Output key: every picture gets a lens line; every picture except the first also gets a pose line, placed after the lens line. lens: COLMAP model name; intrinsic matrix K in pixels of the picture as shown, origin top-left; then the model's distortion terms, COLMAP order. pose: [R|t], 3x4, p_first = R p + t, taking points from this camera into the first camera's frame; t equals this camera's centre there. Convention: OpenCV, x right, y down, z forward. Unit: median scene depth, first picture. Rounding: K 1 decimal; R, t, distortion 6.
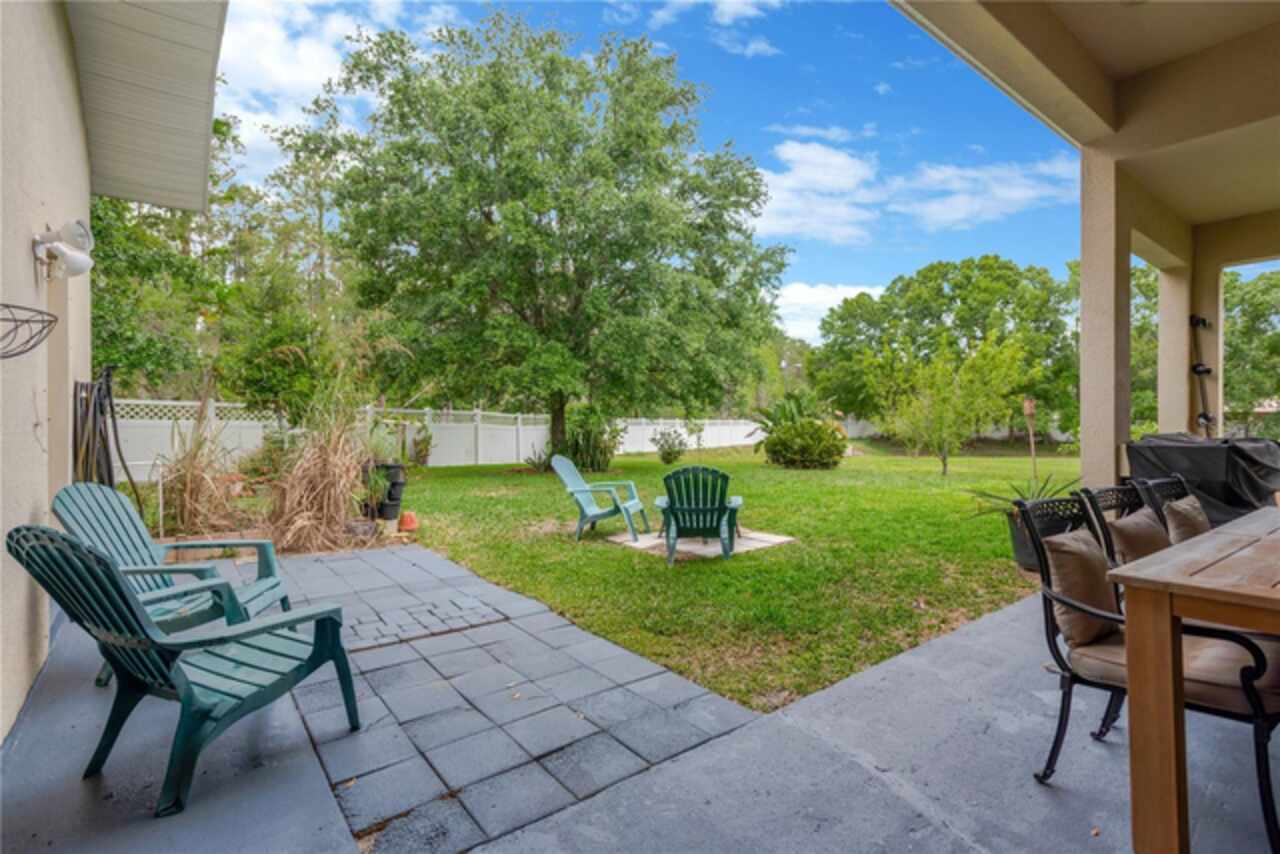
lens RADIAL K [[604.7, 0, 640.0], [0, 604.7, 427.0], [0, 0, 1]] dist [0.032880, 0.000217]
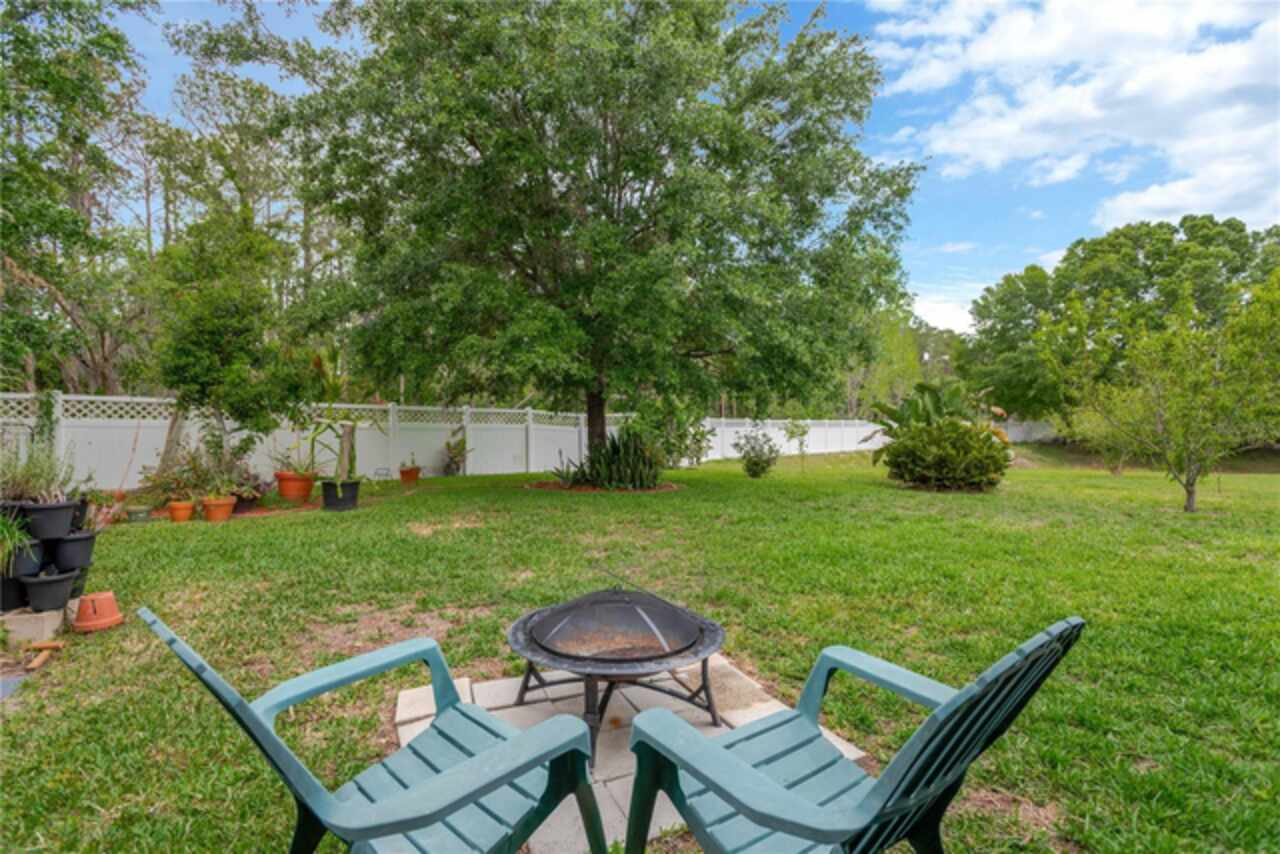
lens RADIAL K [[604.7, 0, 640.0], [0, 604.7, 427.0], [0, 0, 1]] dist [0.032880, 0.000217]
pose [[0.977736, 0.003043, -0.209818, 0.066387], [-0.003198, 0.999995, -0.000398, -0.001881], [0.209816, 0.001060, 0.977740, 0.204983]]
